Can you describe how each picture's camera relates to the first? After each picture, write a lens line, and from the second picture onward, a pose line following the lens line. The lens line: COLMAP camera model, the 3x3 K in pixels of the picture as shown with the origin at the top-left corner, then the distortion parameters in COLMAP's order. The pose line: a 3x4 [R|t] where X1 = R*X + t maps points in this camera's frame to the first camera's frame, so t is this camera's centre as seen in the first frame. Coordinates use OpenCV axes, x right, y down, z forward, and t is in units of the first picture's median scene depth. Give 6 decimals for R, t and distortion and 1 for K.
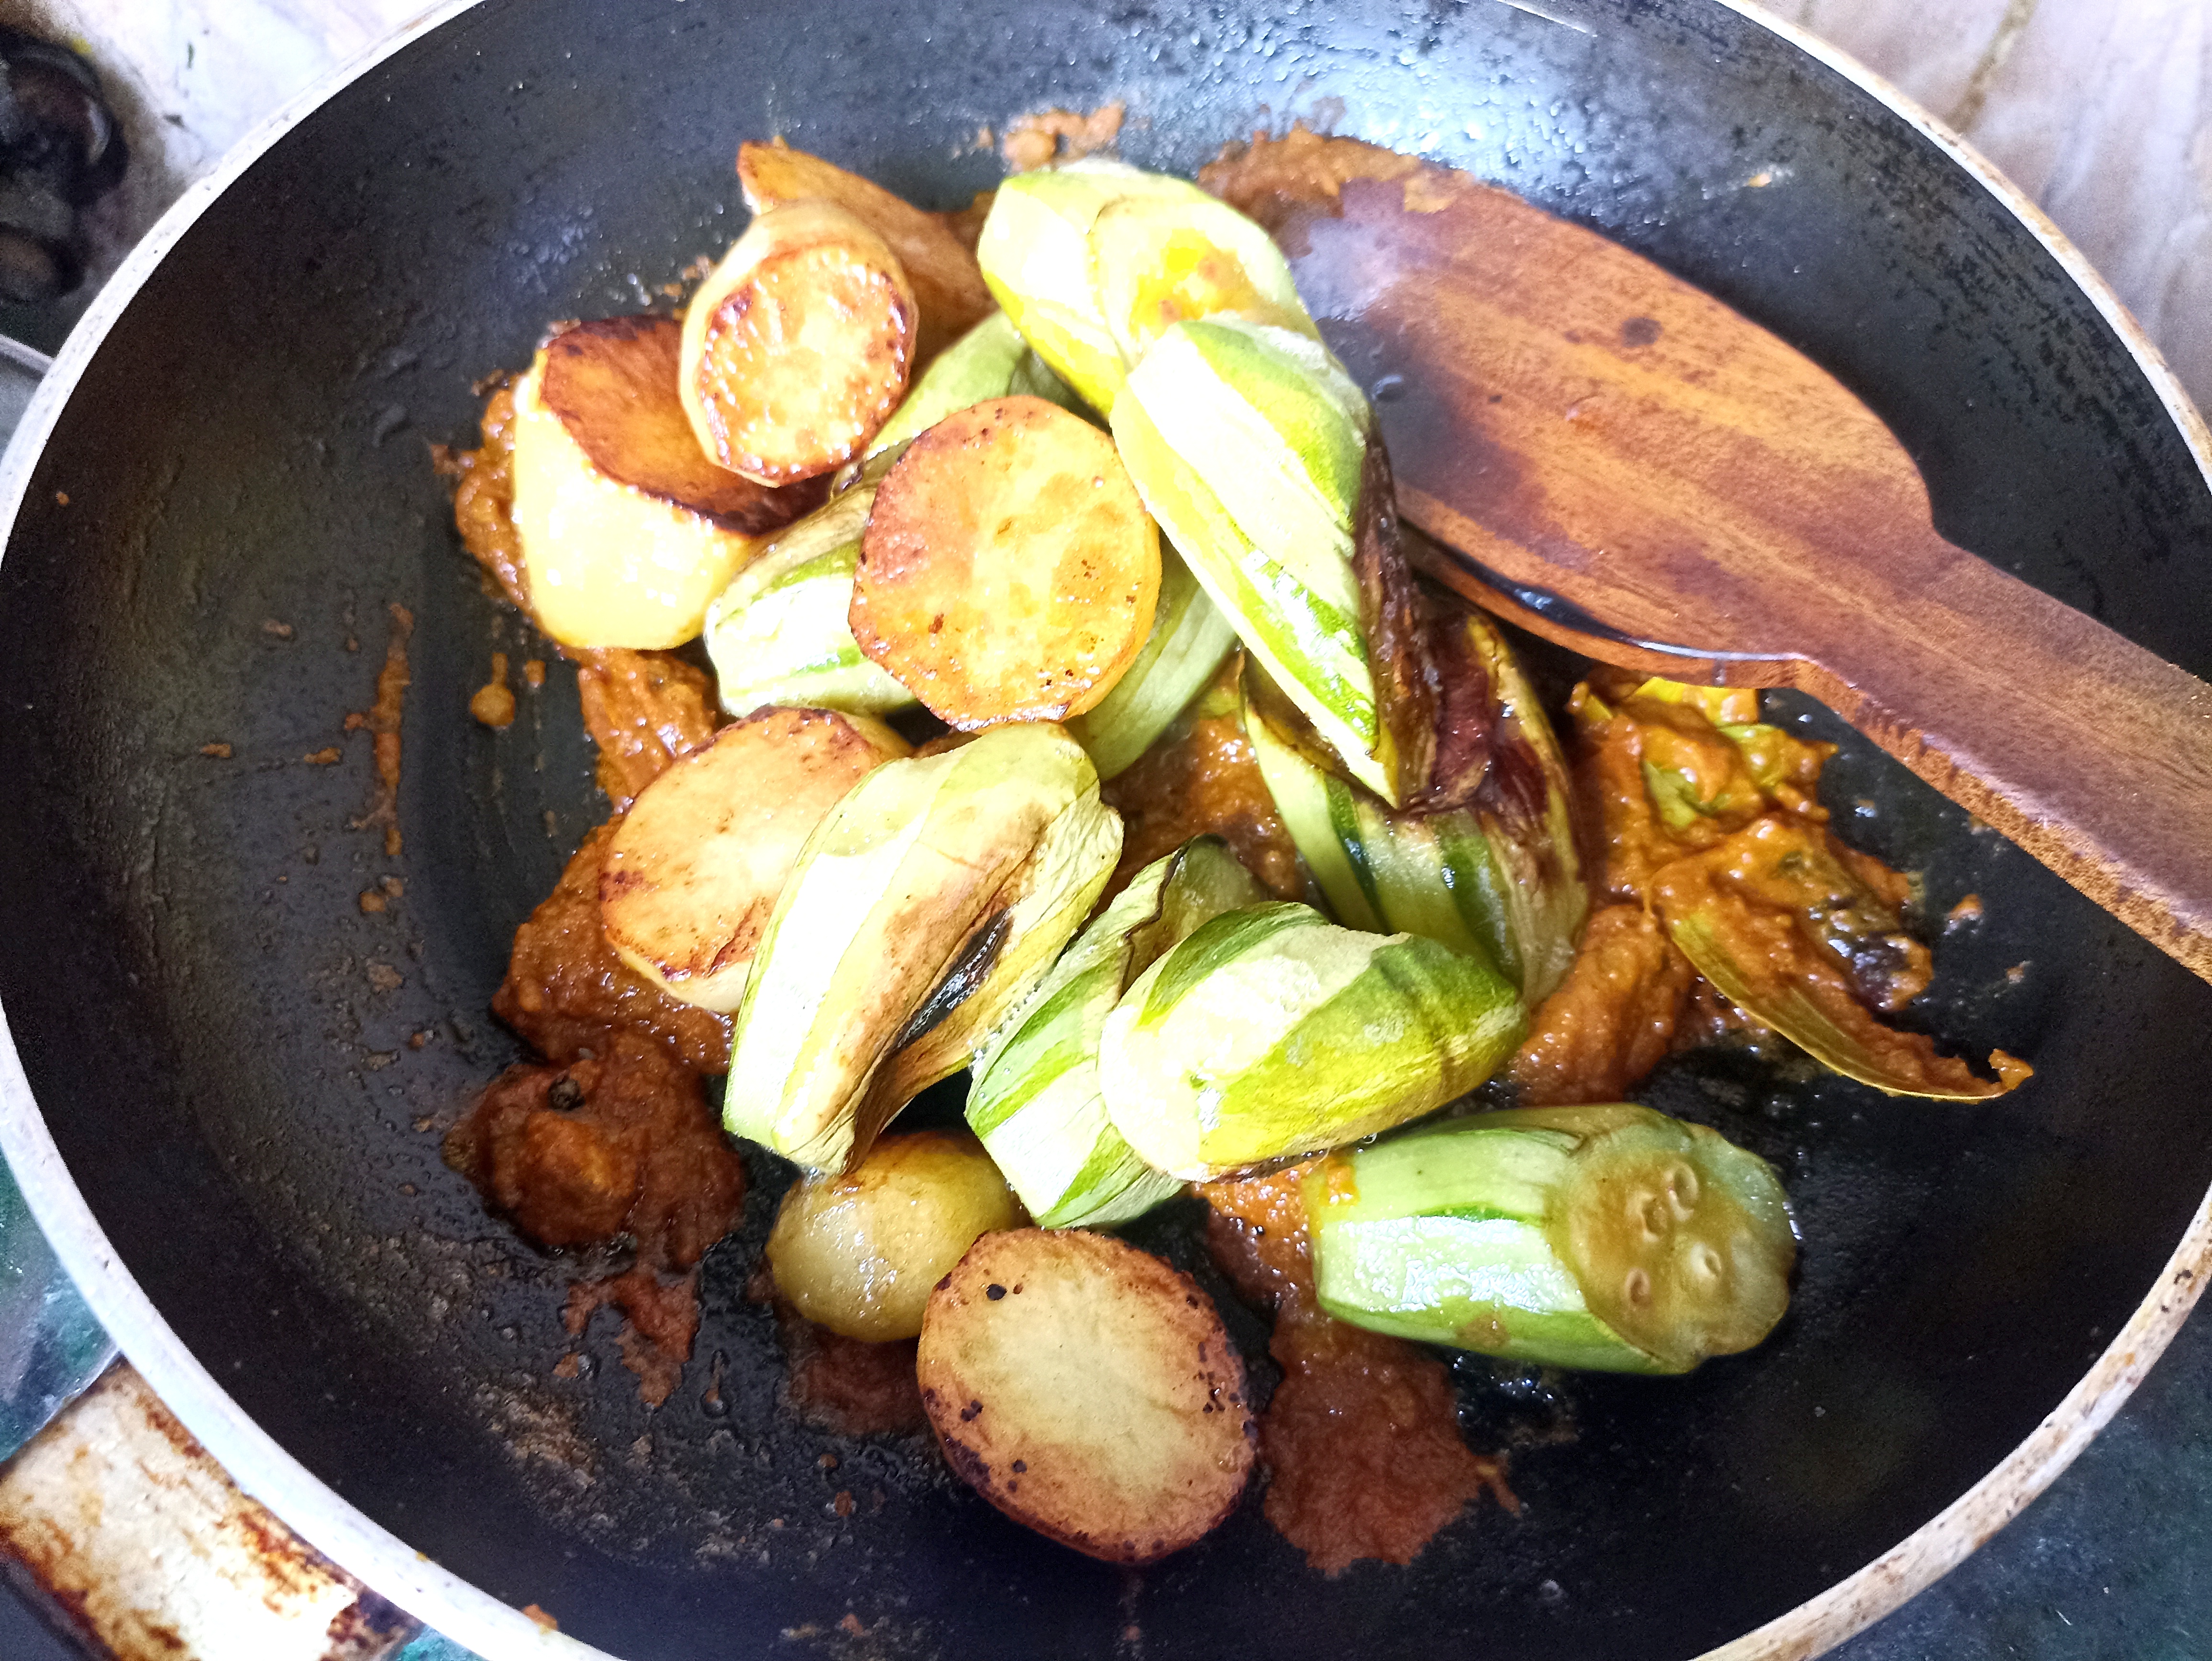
lens RADIAL K [[1794.6, 0, 1106.0], [0, 1794.6, 830.5], [0, 0, 1]] dist [-0.000711, -0.005013]
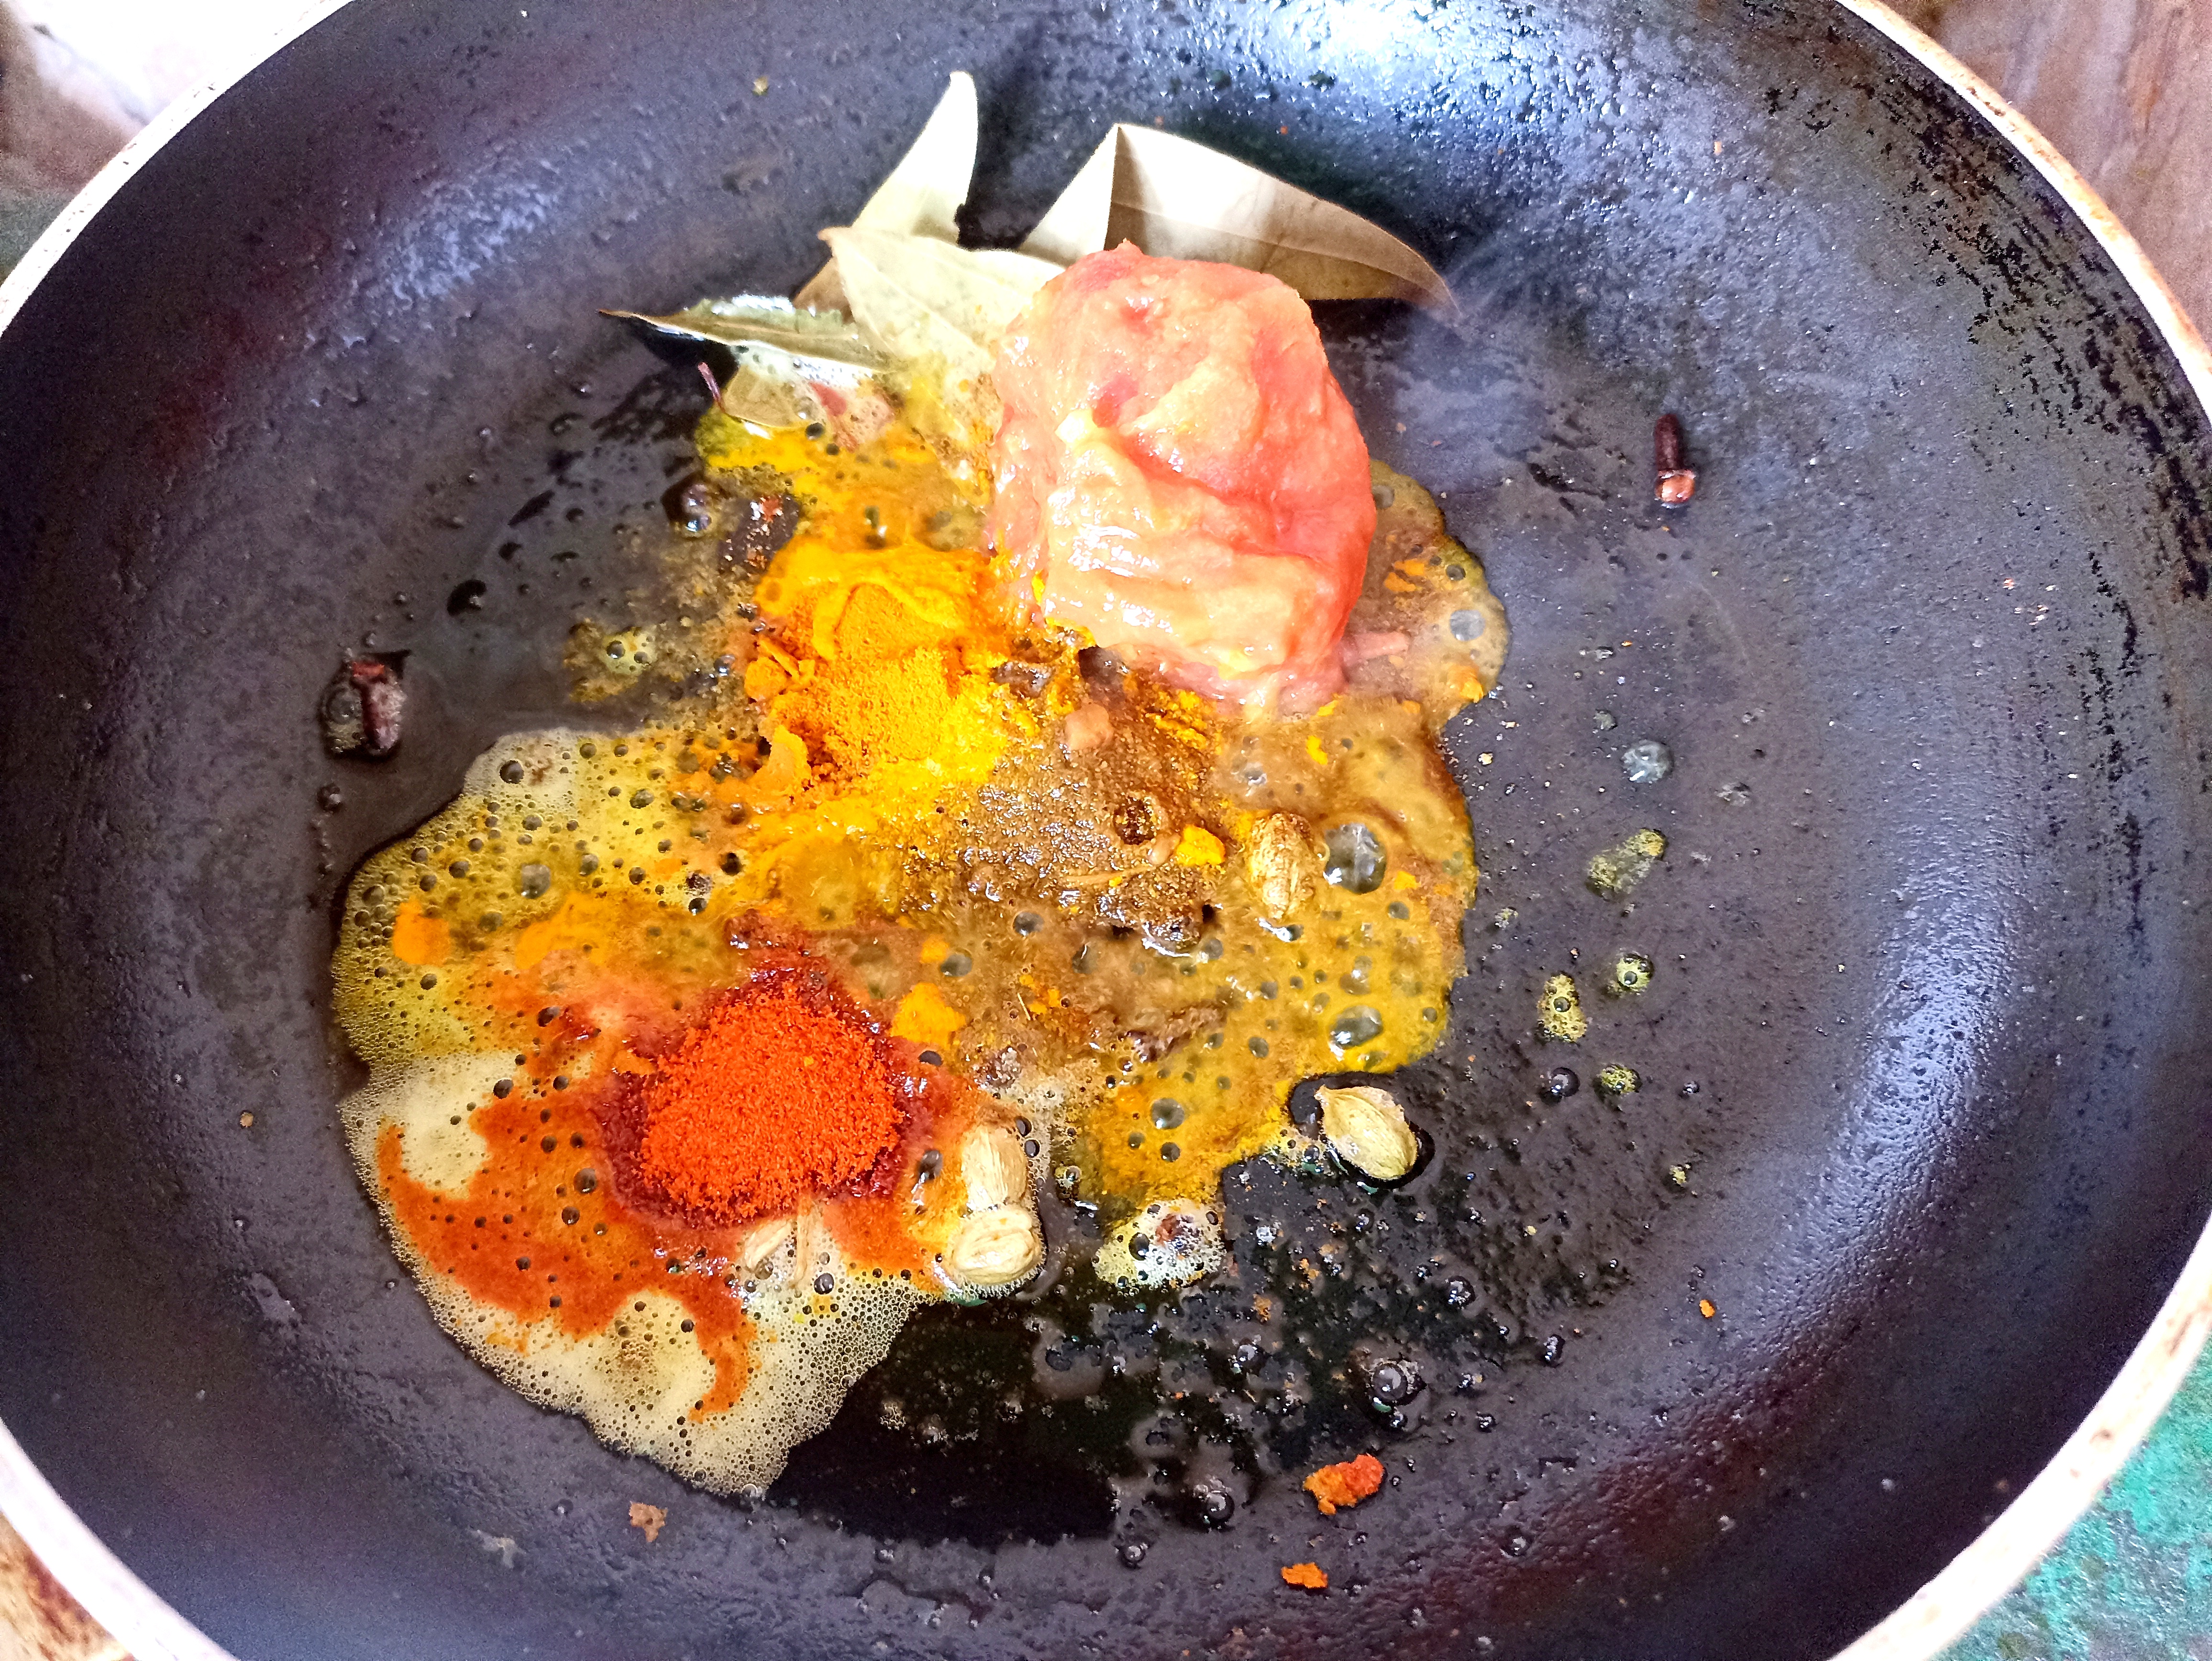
lens RADIAL K [[1794.6, 0, 1106.0], [0, 1794.6, 830.5], [0, 0, 1]] dist [-0.000711, -0.005013]
pose [[0.995573, 0.034234, -0.087533, 0.130809], [-0.030174, 0.998425, 0.047291, -0.060155], [0.089014, -0.044441, 0.995038, 0.059635]]
